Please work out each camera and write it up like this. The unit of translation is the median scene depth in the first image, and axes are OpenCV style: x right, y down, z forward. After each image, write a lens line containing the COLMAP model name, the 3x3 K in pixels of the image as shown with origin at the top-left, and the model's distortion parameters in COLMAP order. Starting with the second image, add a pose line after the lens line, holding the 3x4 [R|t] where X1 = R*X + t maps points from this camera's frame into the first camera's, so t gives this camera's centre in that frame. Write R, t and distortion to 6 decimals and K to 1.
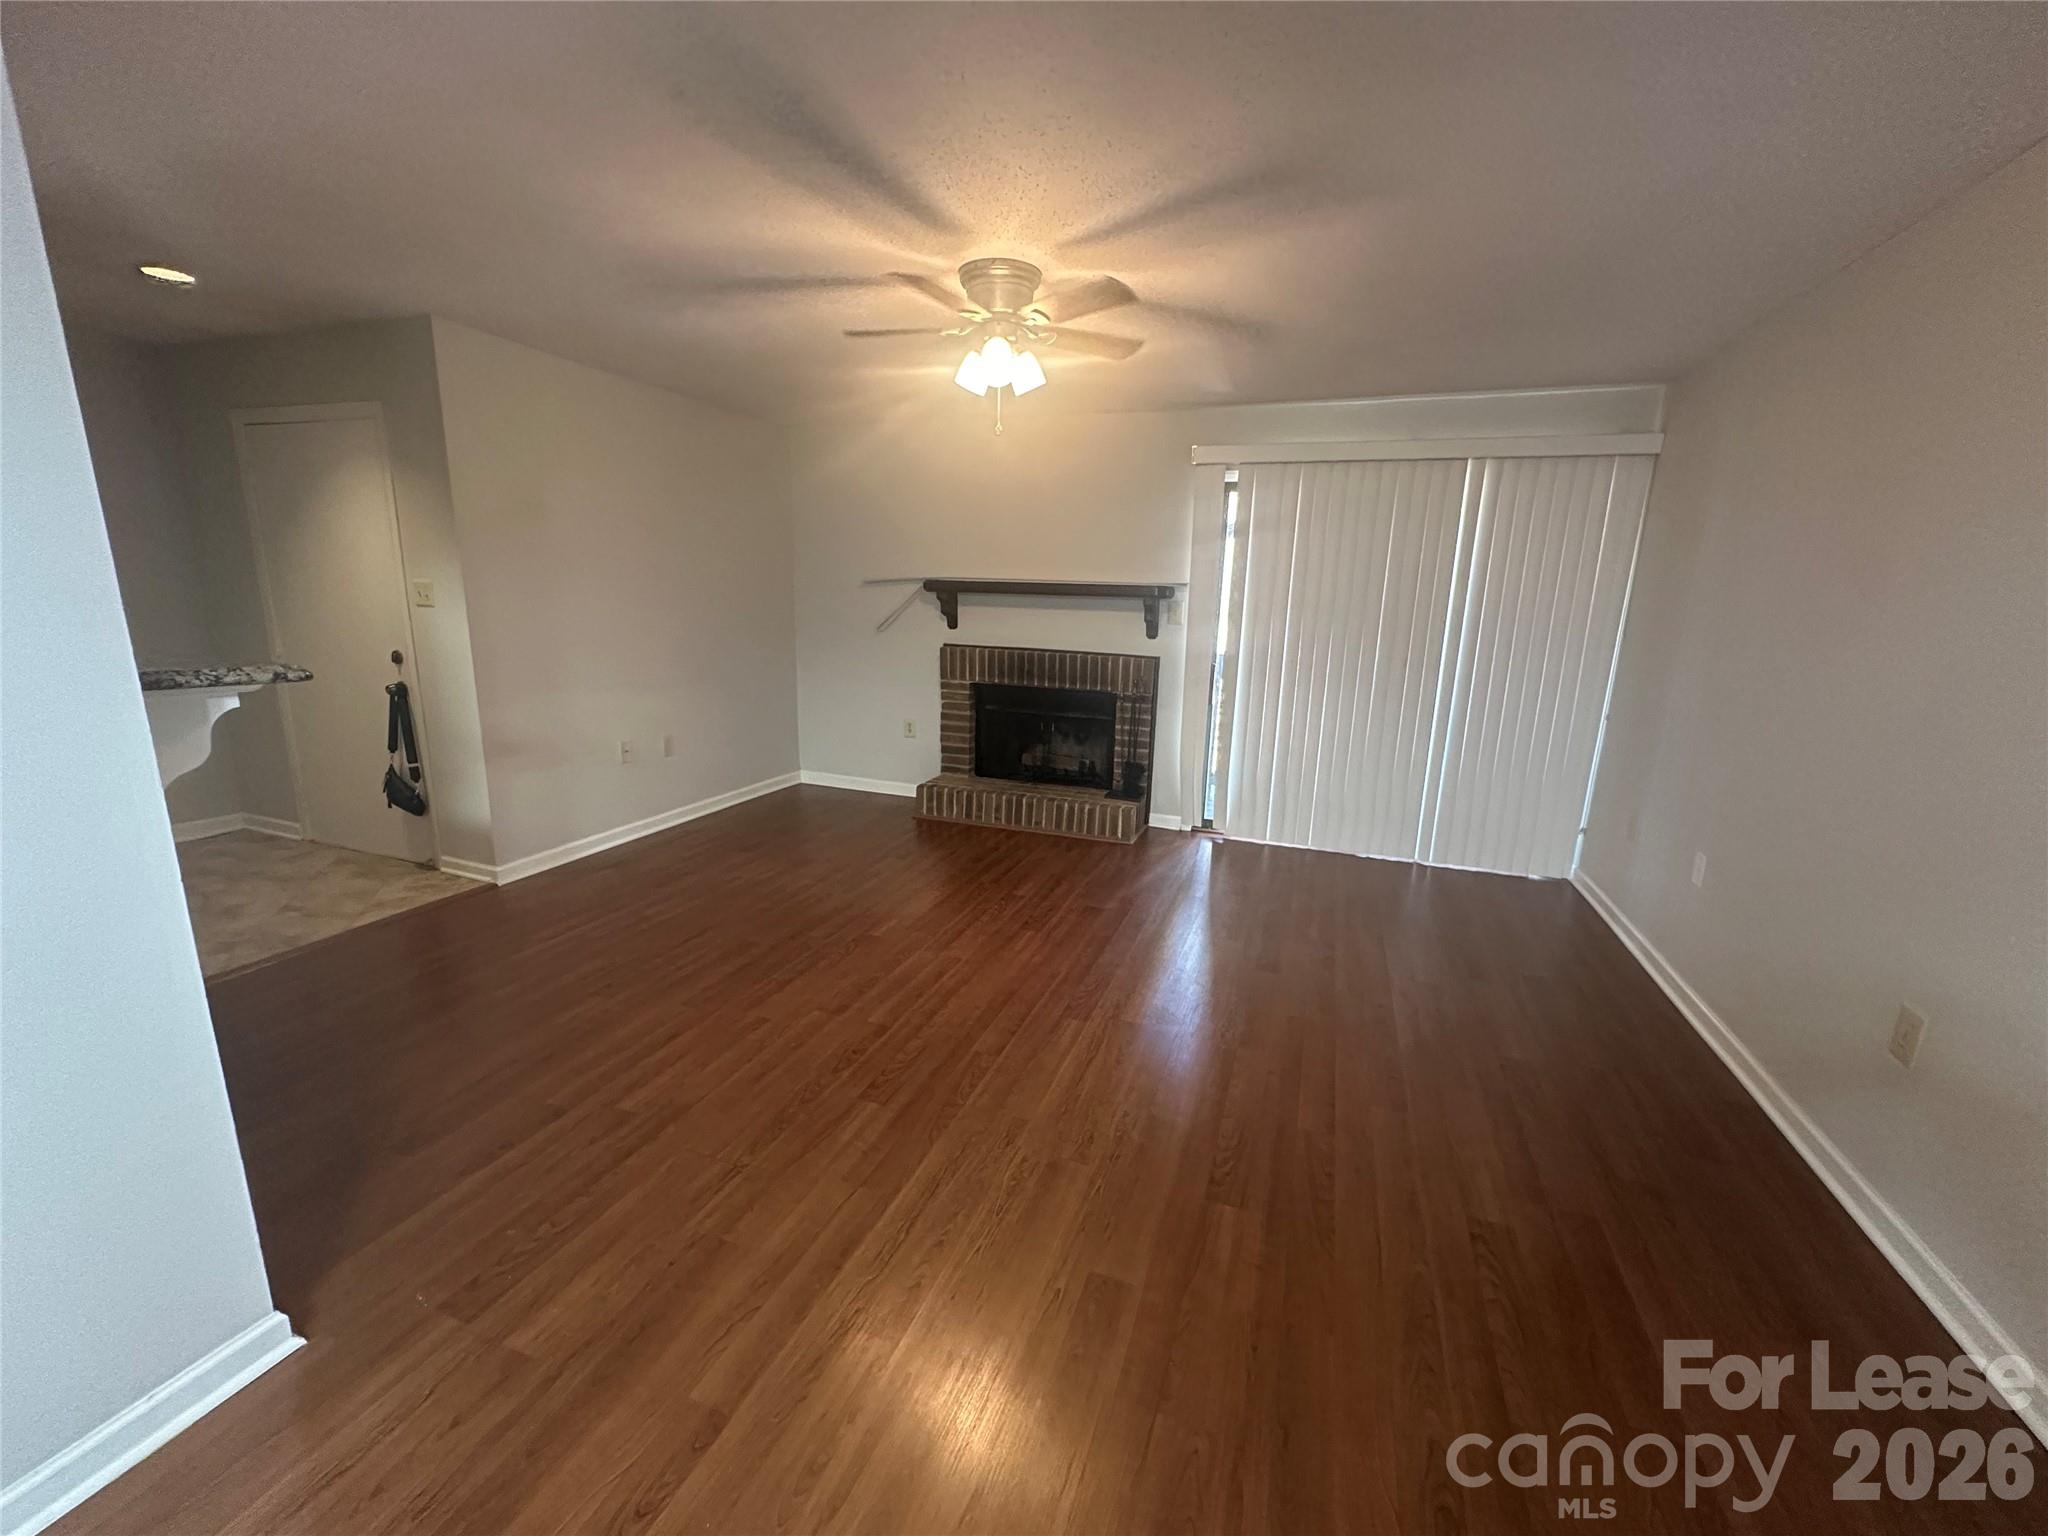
lens RADIAL K [[826.3, 0, 1020.5], [0, 826.3, 774.6], [0, 0, 1]] dist [0.003005, 0.000074]
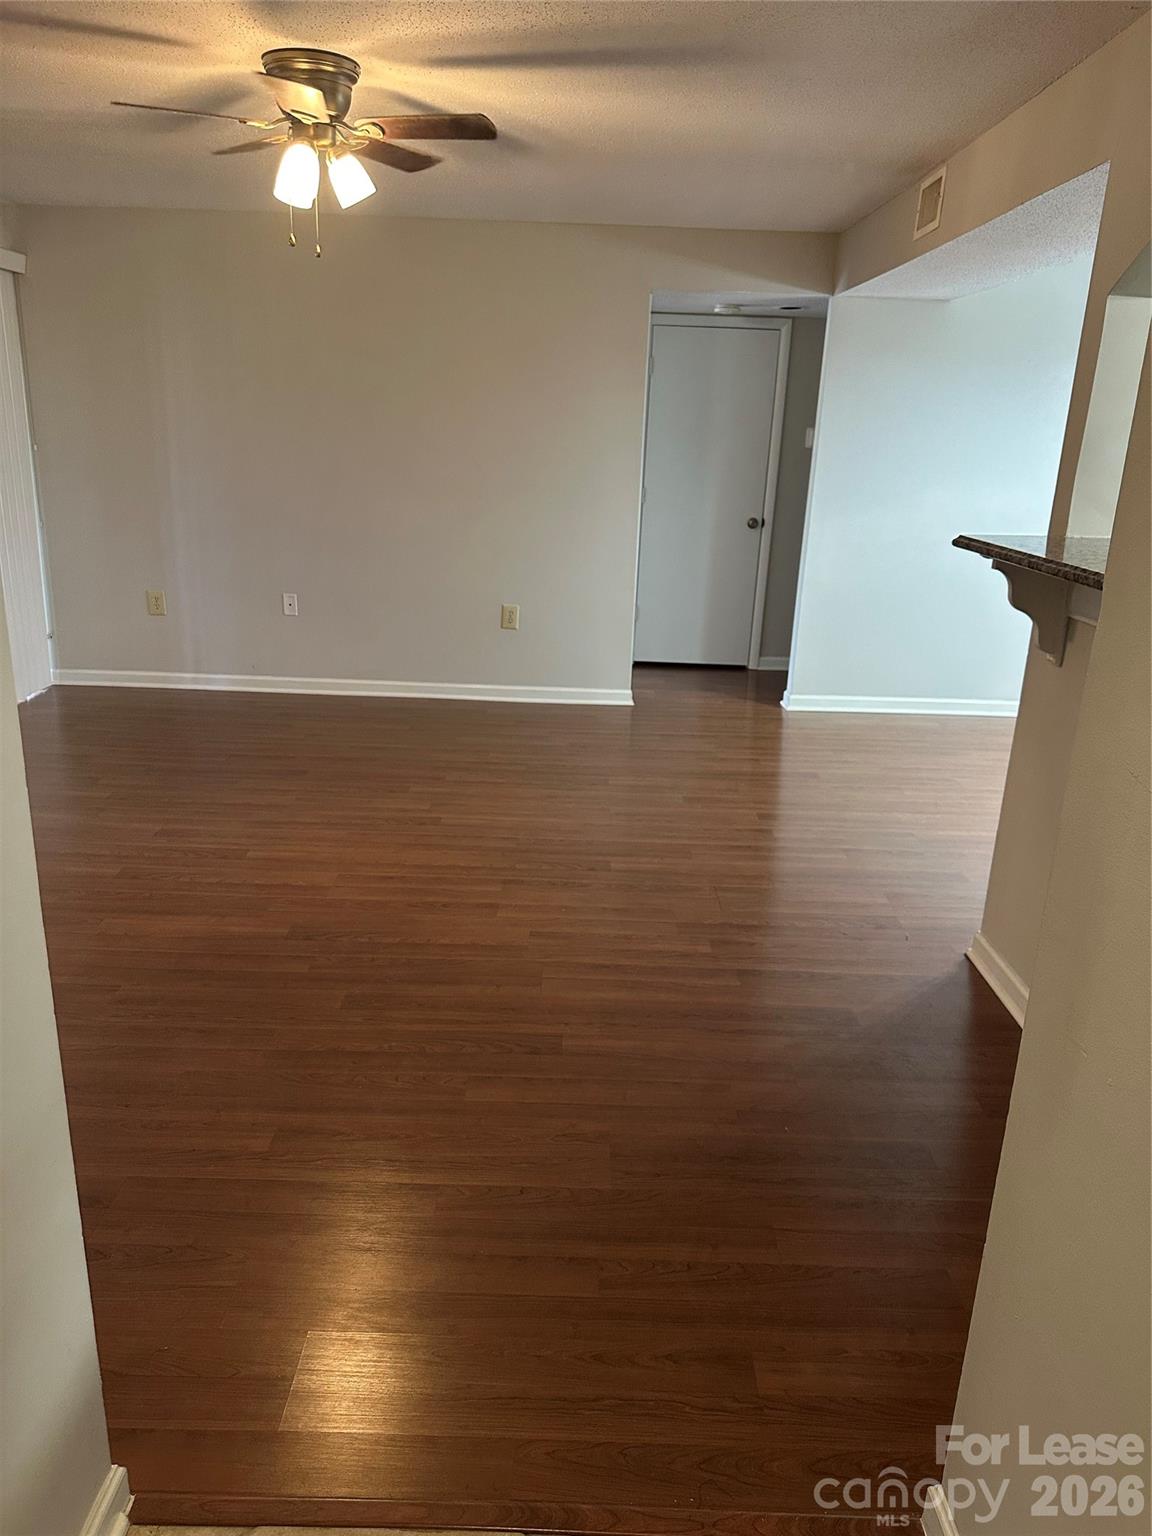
lens RADIAL K [[1082.2, 0, 567.0], [0, 1082.2, 769.5], [0, 0, 1]] dist [0.052639, -0.003396]
pose [[-0.344085, -0.322750, 0.881725, -1.297793], [0.163354, 0.904167, 0.394712, -0.338119], [-0.924620, 0.279847, -0.258387, 1.187346]]
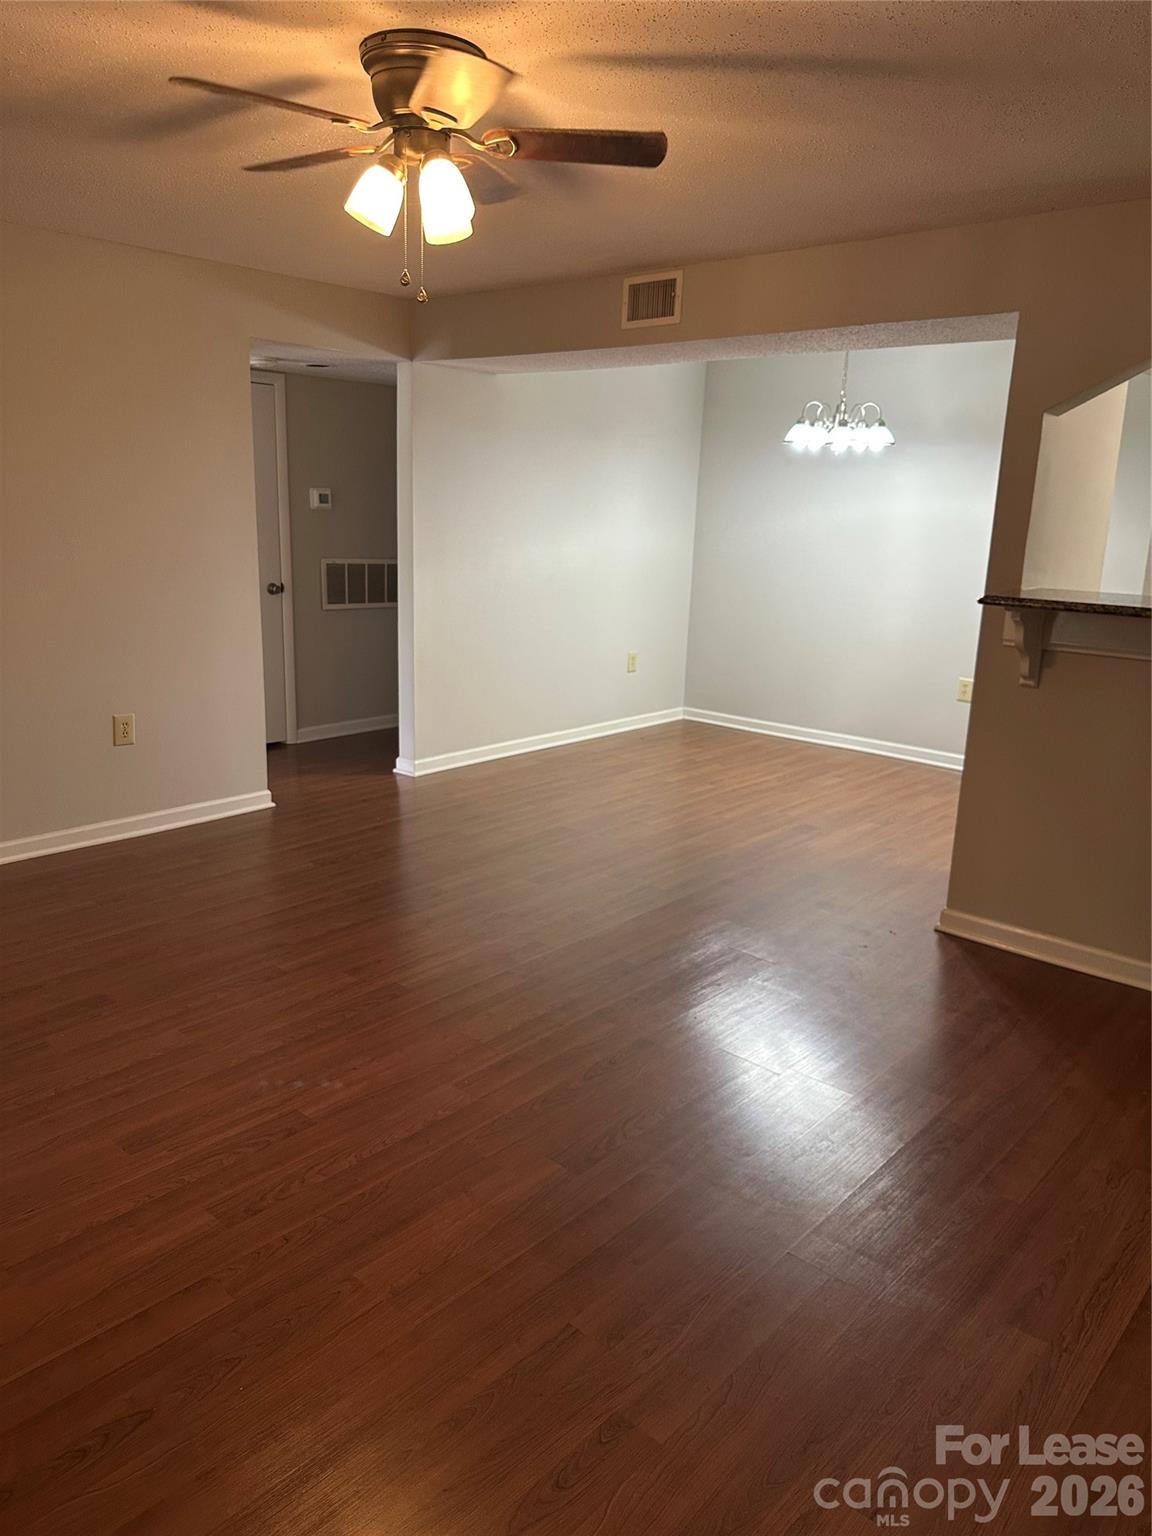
lens RADIAL K [[1082.2, 0, 573.0], [0, 1082.2, 761.2], [0, 0, 1]] dist [0.052639, -0.003396]
pose [[-0.928226, -0.144688, 0.342726, -0.488435], [0.022072, 0.898226, 0.438980, -0.462574], [-0.371361, 0.415038, -0.830563, 1.815721]]
